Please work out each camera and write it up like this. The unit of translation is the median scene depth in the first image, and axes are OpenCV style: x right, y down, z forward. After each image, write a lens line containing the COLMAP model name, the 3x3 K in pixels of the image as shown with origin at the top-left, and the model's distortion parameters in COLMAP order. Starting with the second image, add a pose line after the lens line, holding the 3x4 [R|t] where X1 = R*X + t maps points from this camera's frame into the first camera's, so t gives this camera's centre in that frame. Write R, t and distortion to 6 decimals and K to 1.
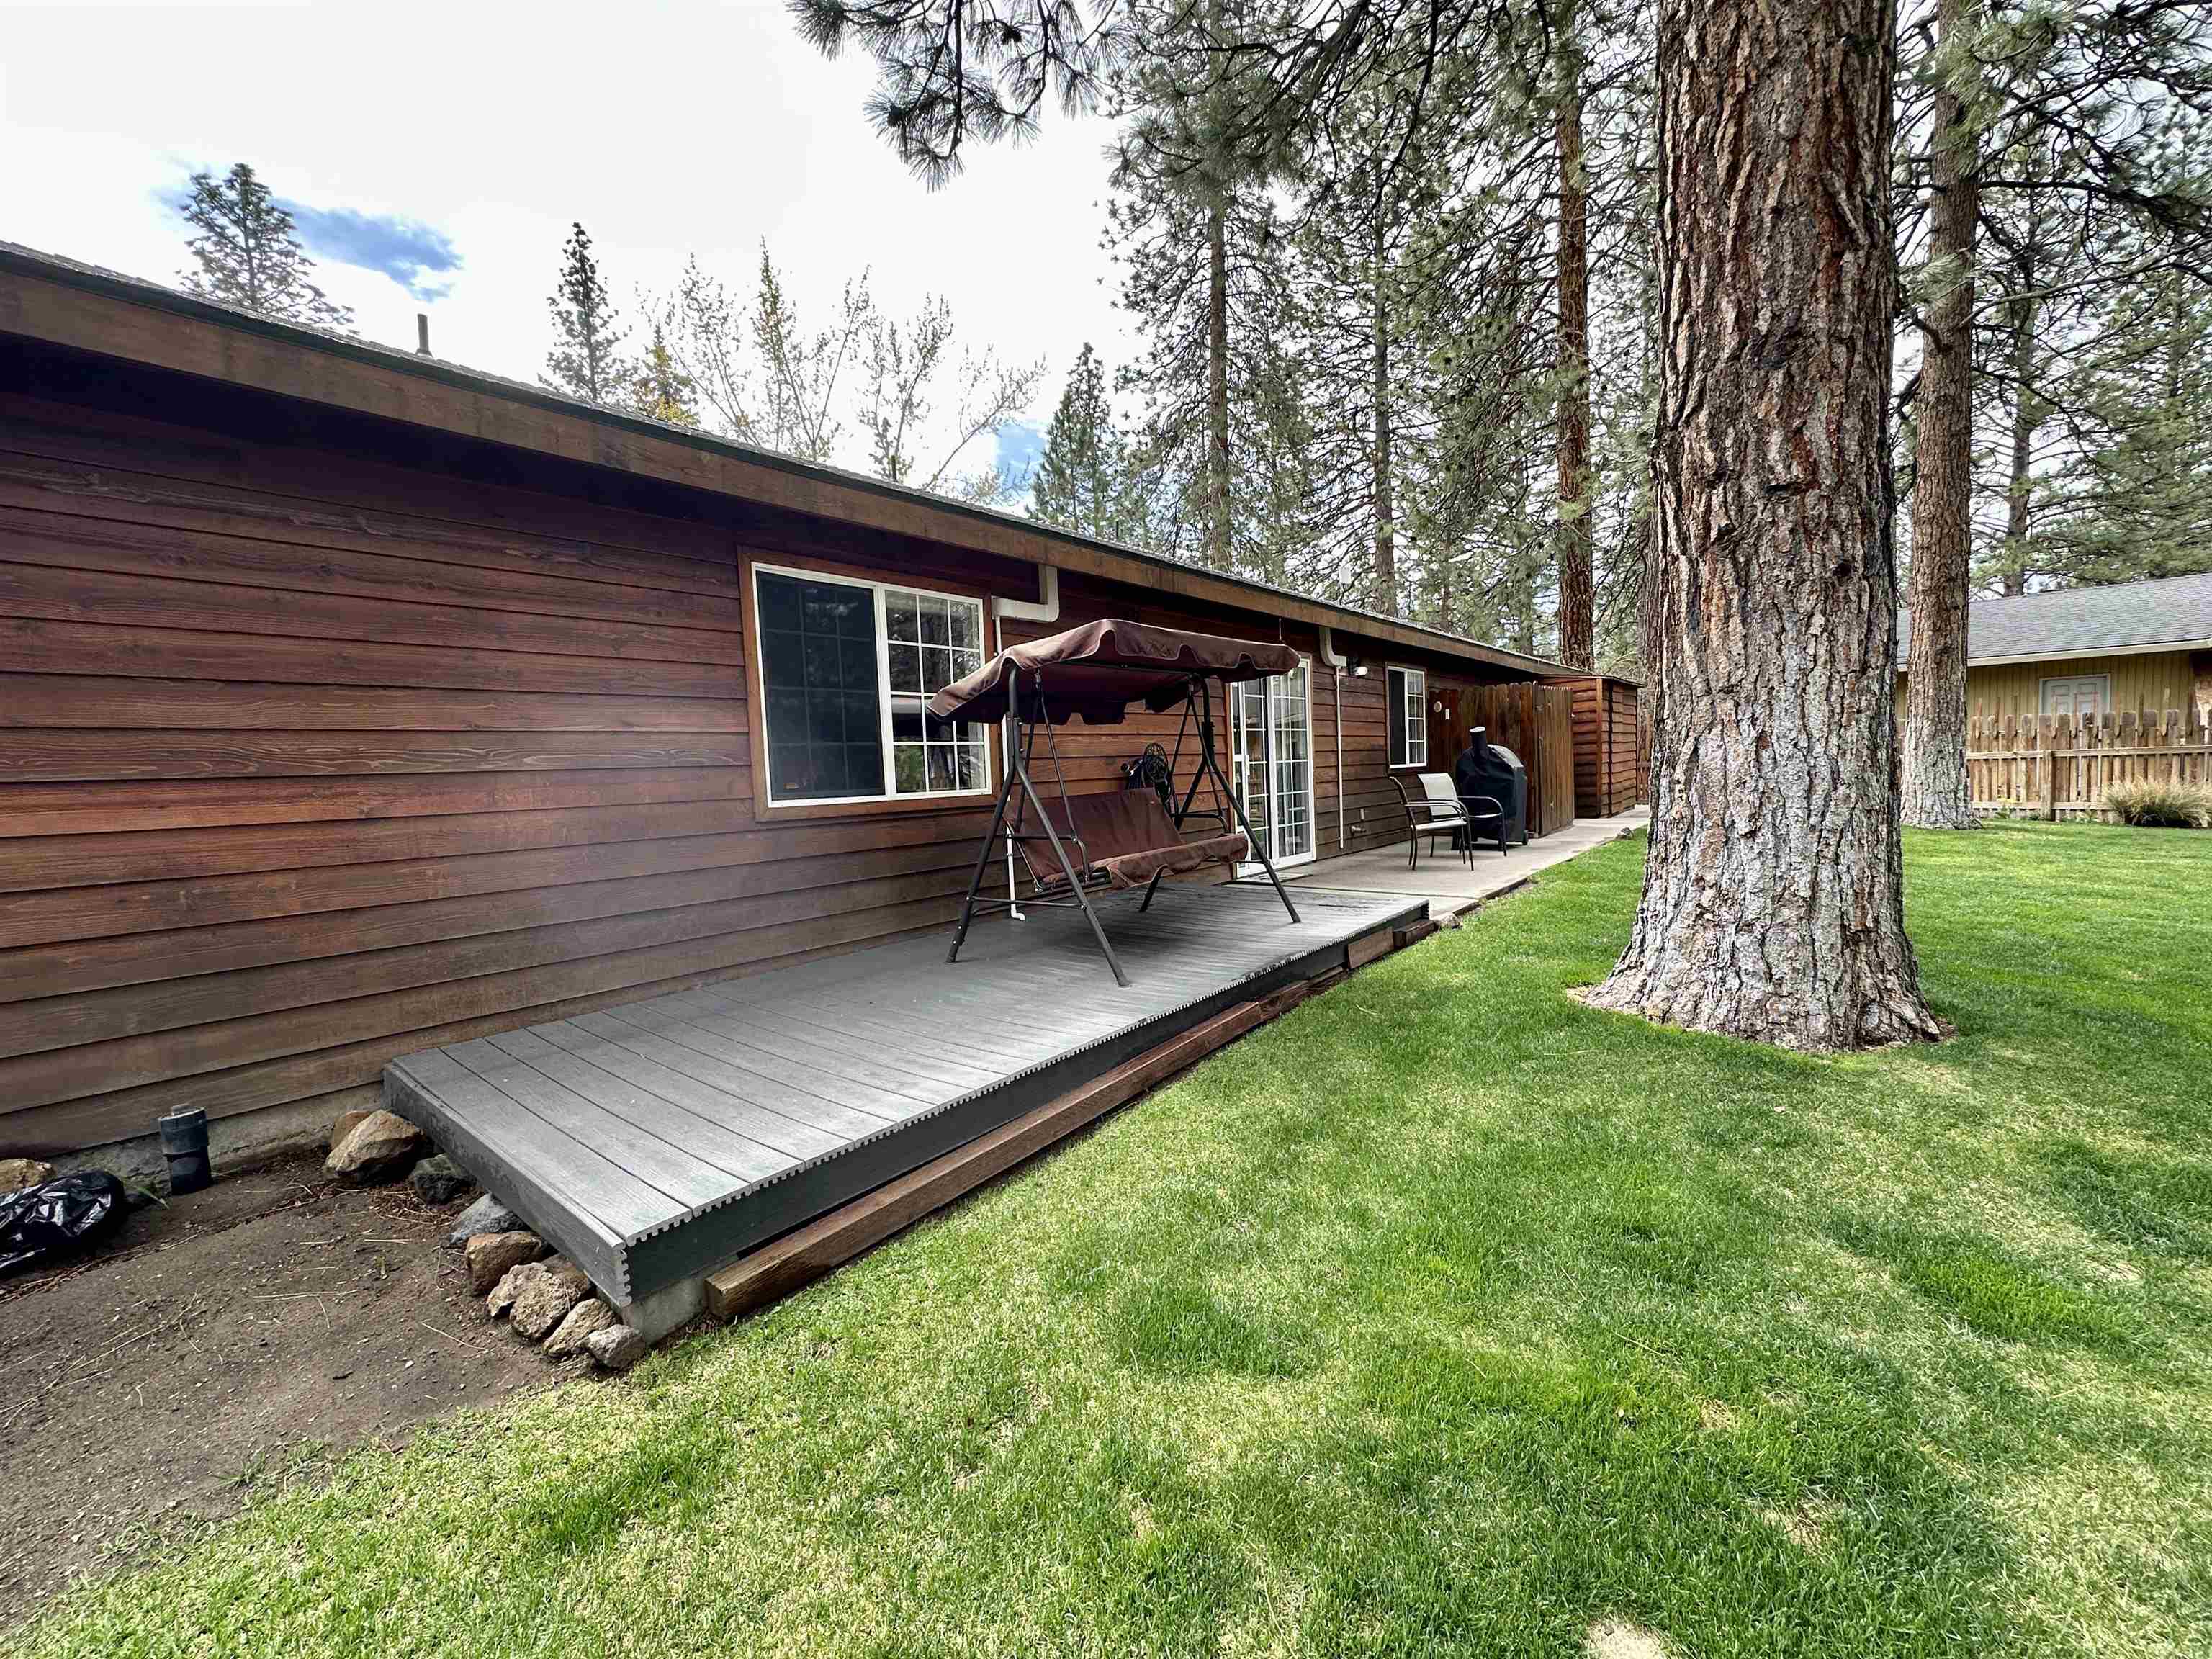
lens RADIAL K [[881.0, 0, 1107.3], [0, 881.0, 830.4], [0, 0, 1]] dist [-0.005094, 0.000988]
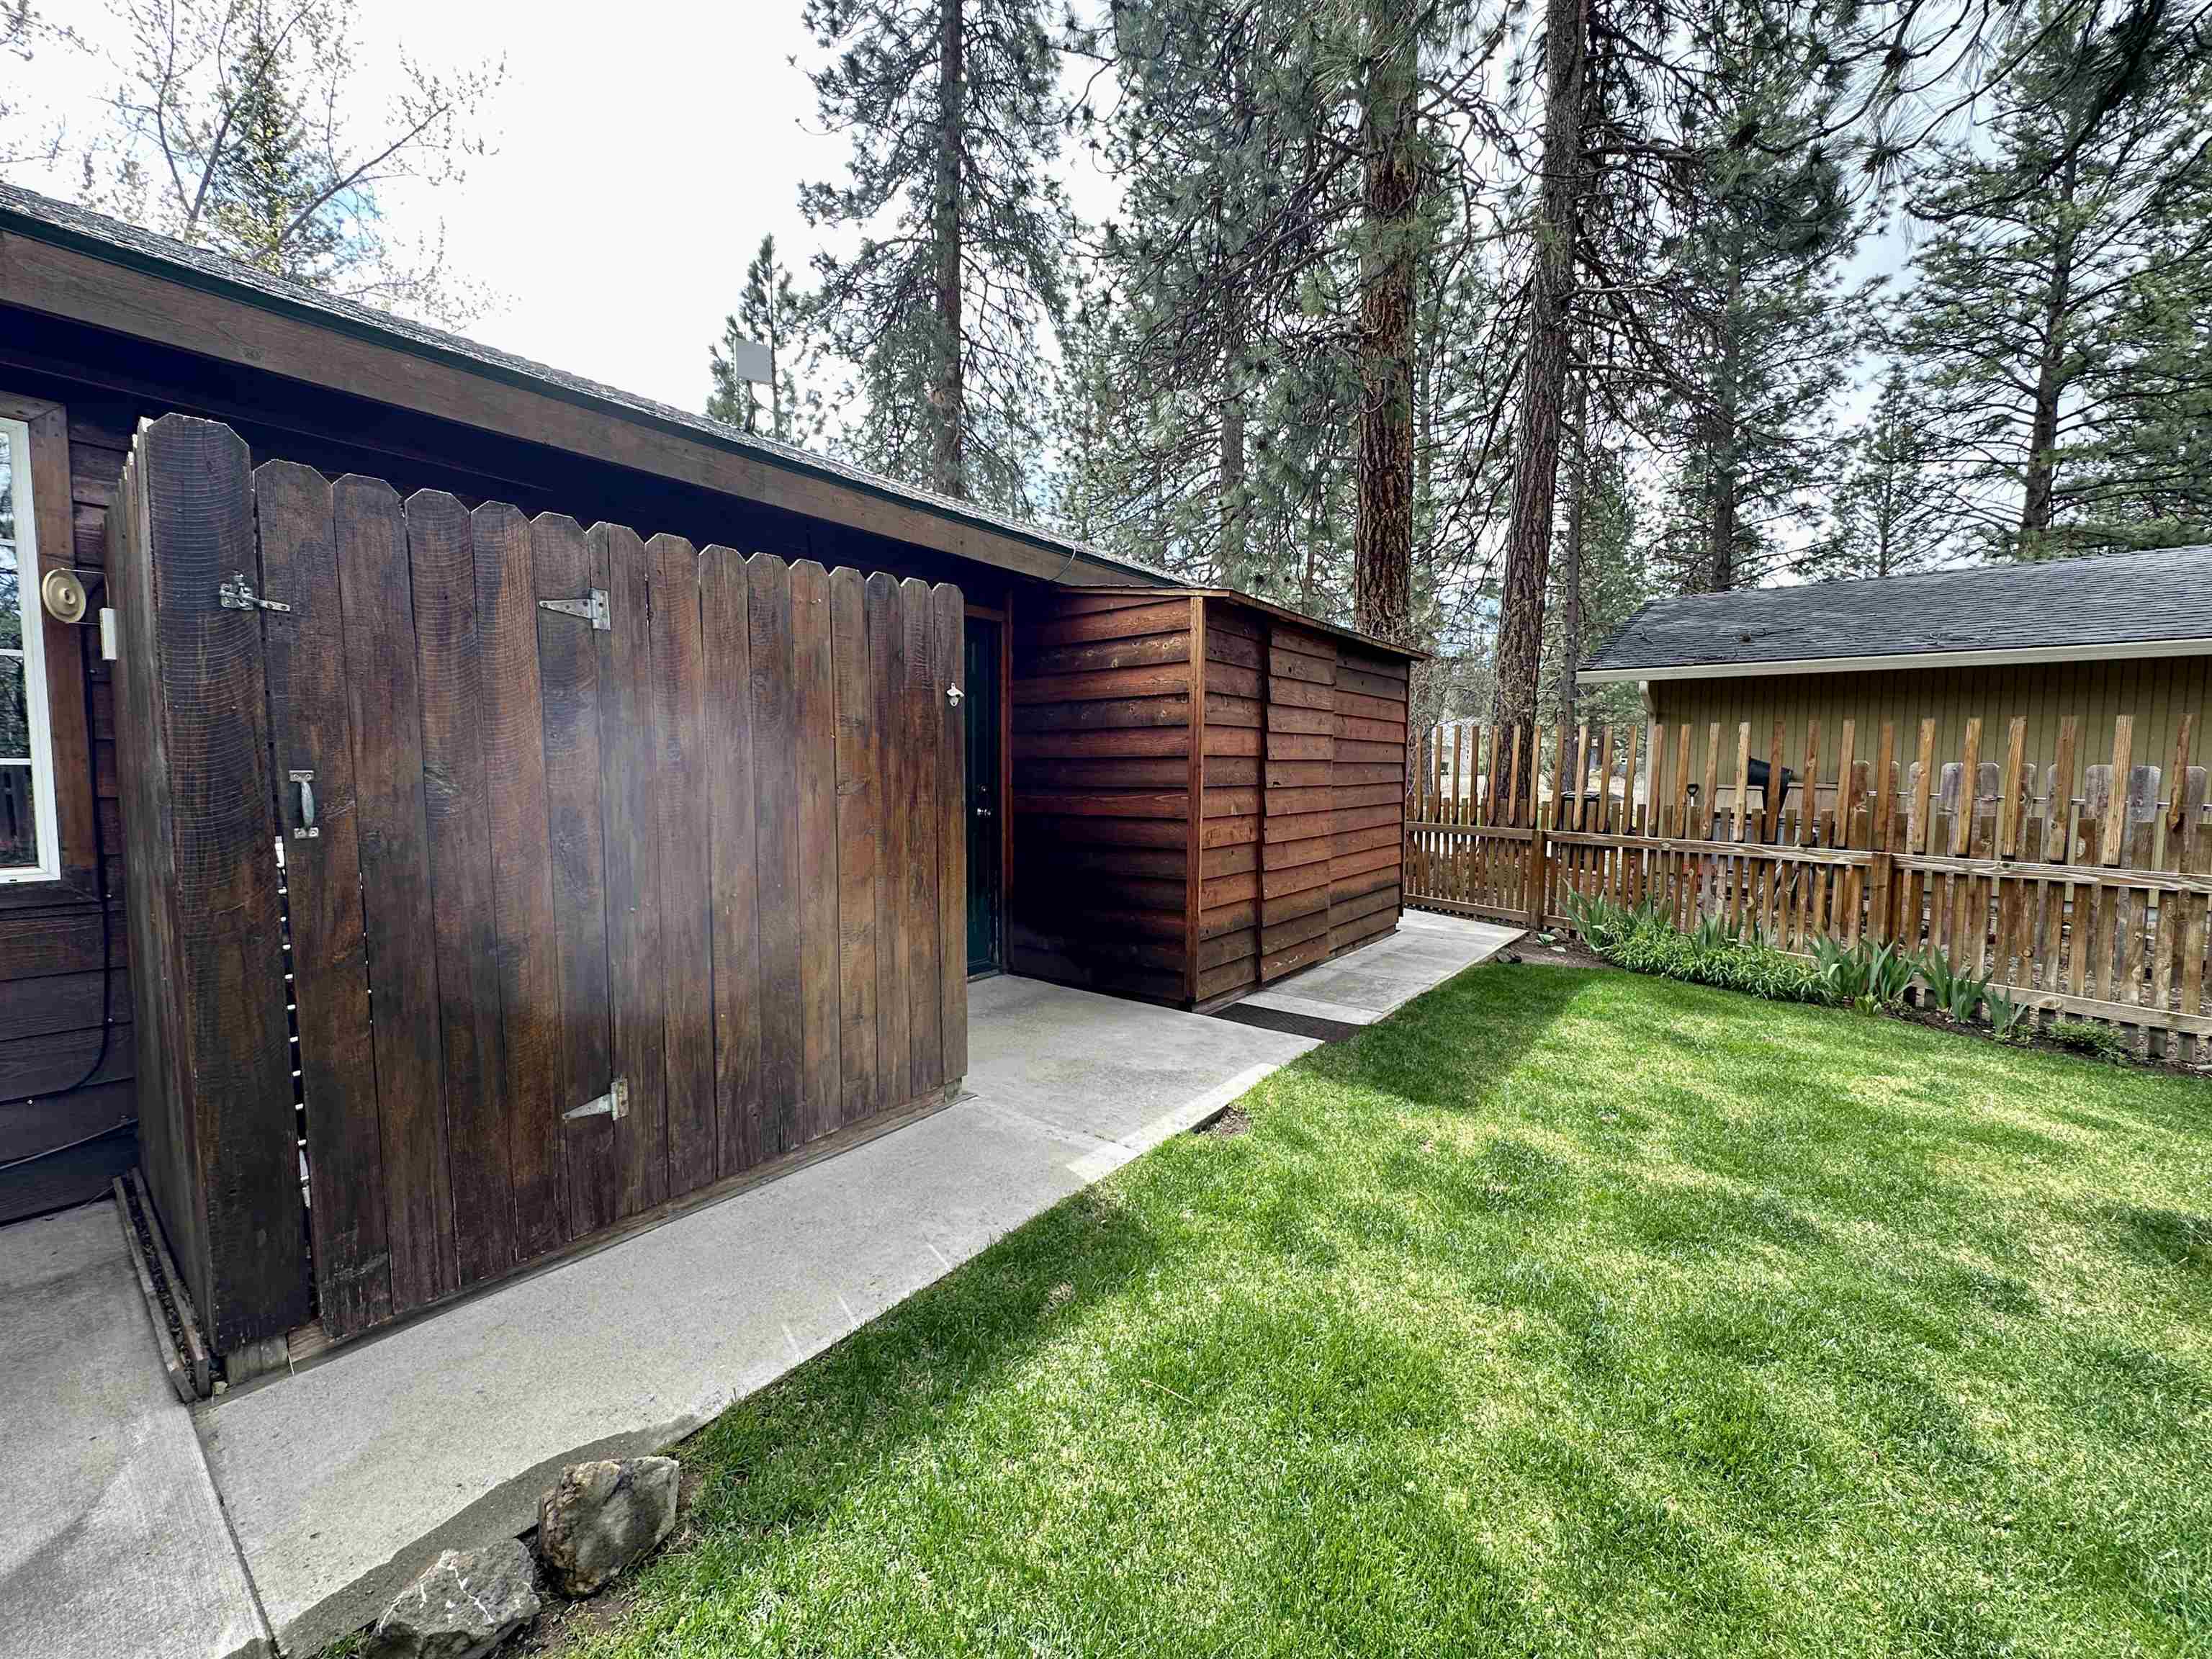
lens RADIAL K [[881.0, 0, 1107.3], [0, 881.0, 830.4], [0, 0, 1]] dist [-0.005094, 0.000988]
pose [[0.997856, 0.048222, 0.044250, 1.155513], [-0.048266, 0.998834, -0.000071, -0.186046], [-0.044201, -0.002065, 0.999021, 1.498073]]
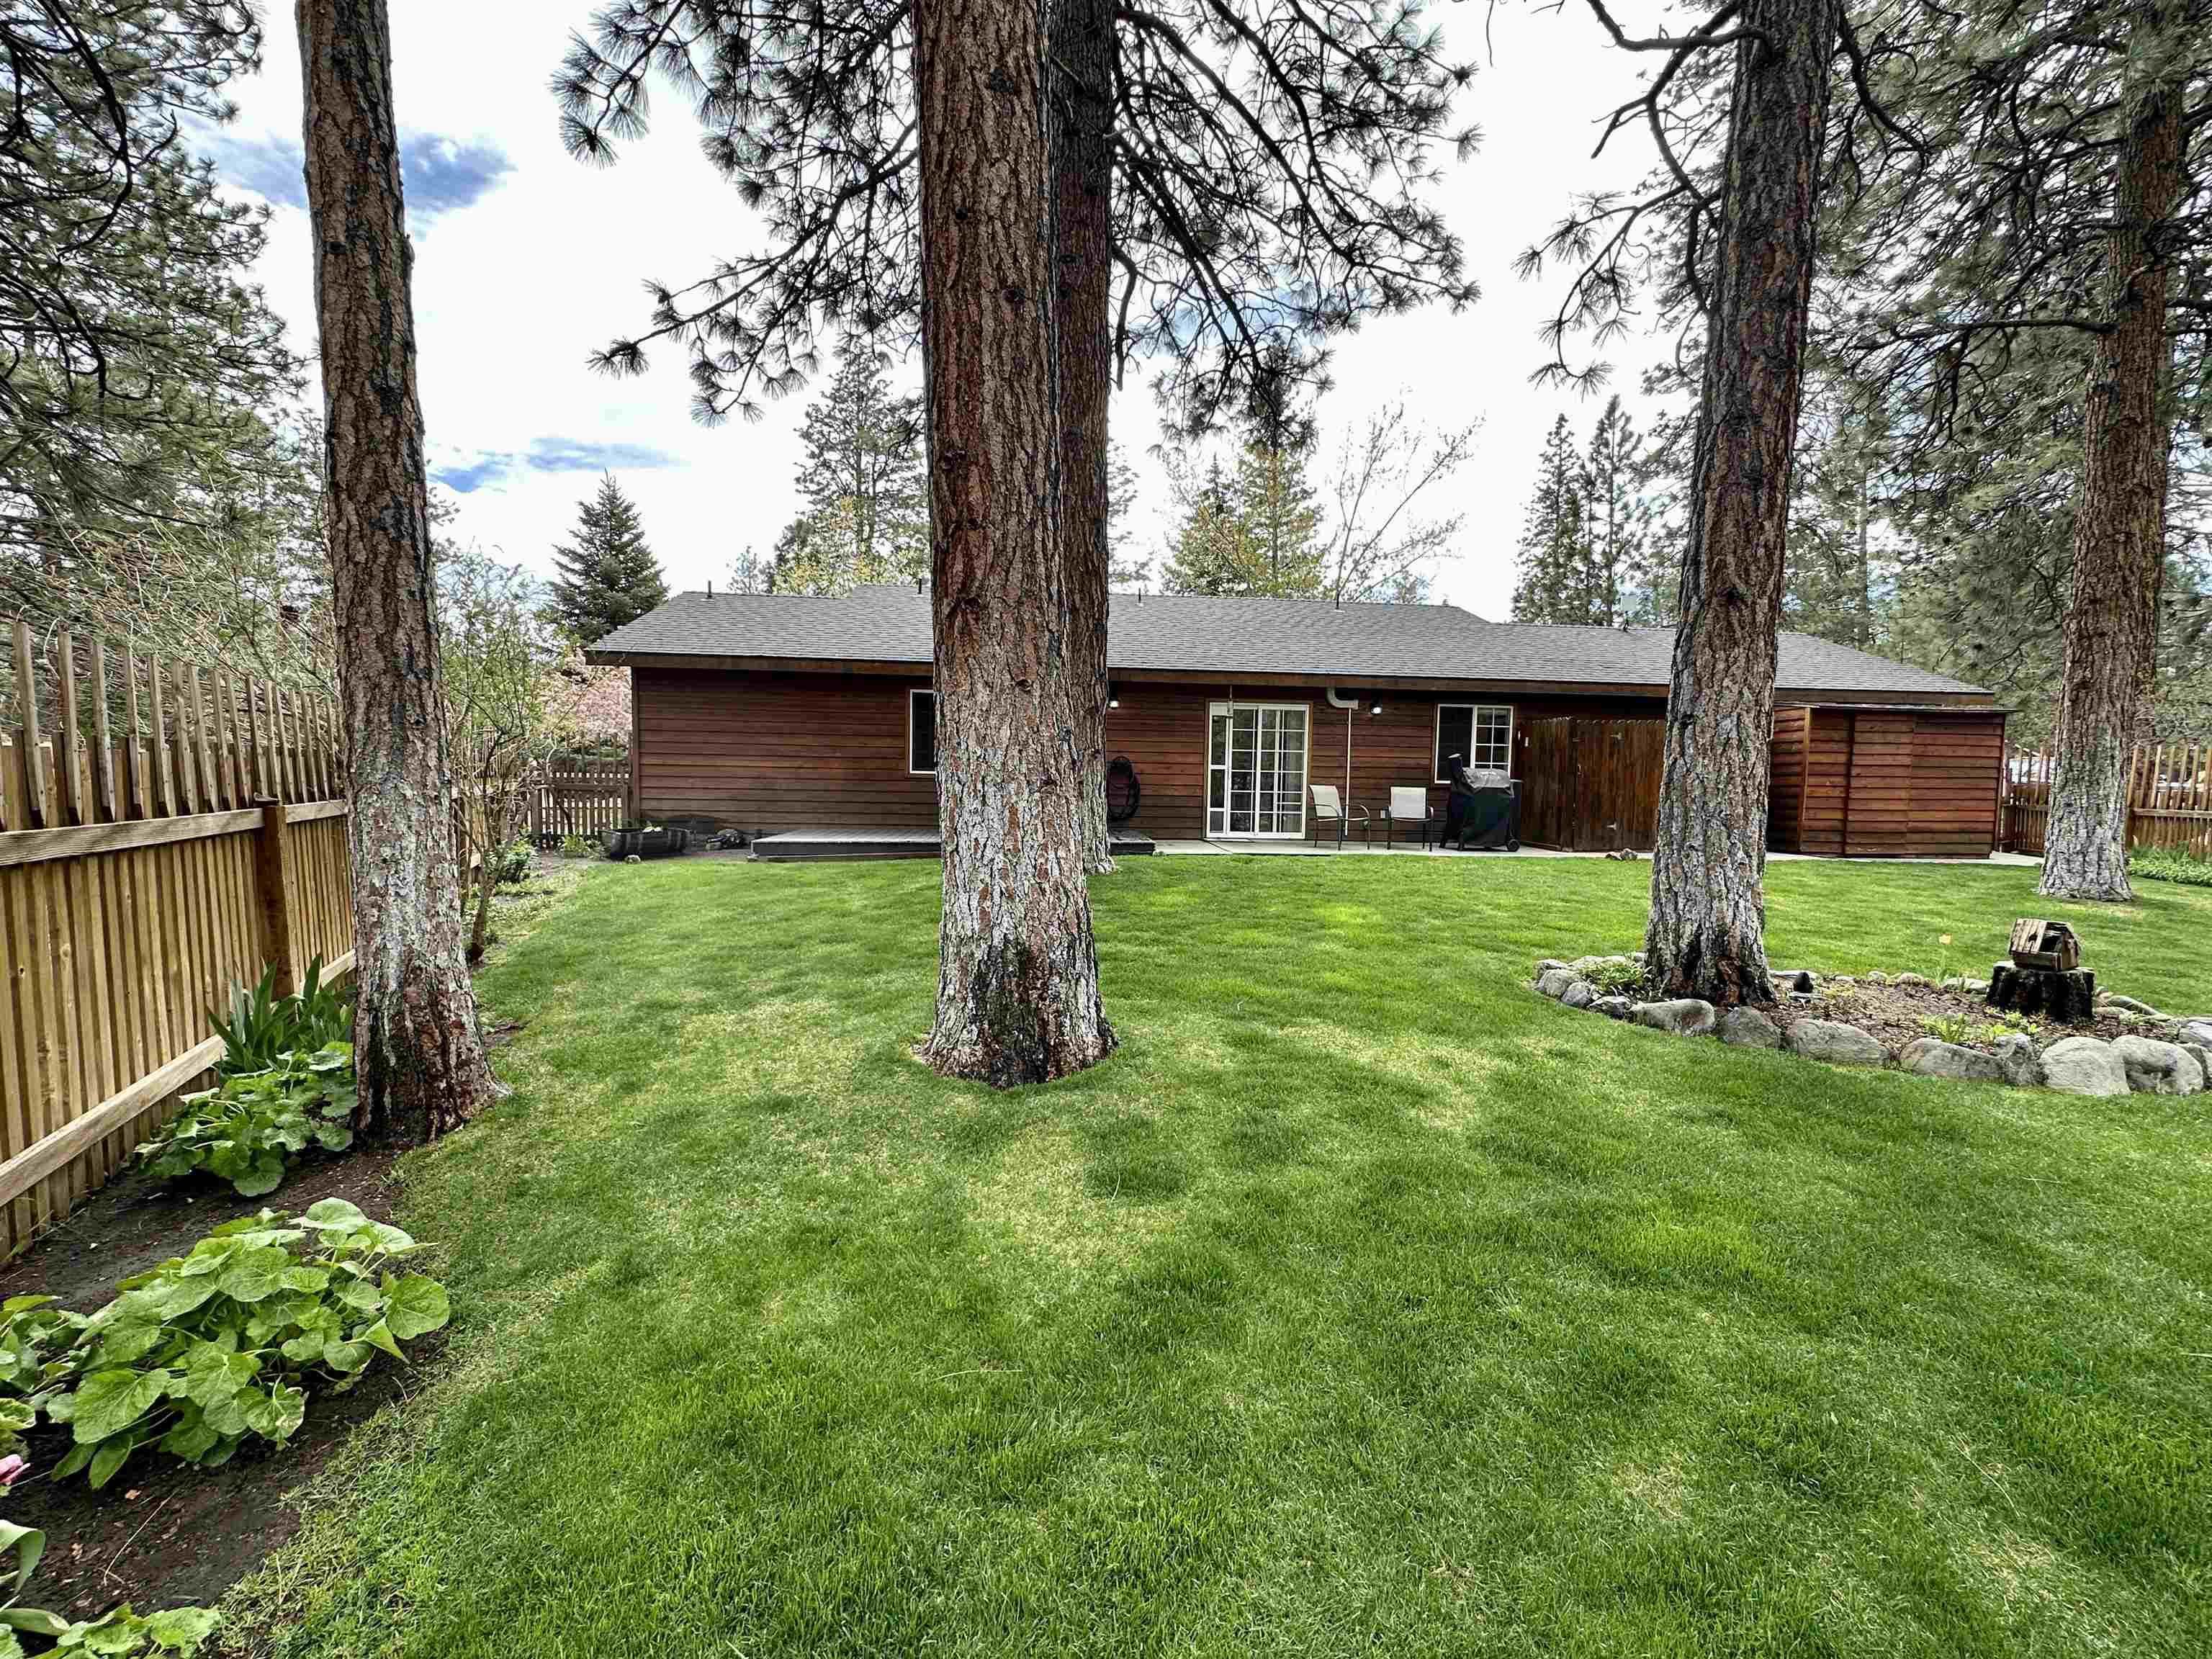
lens RADIAL K [[881.0, 0, 1107.3], [0, 881.0, 830.4], [0, 0, 1]] dist [-0.005094, 0.000988]
pose [[0.702364, 0.101972, -0.704476, 1.590835], [-0.097748, 0.994127, 0.046444, -0.025273], [0.705074, 0.036240, 0.708207, -0.442482]]
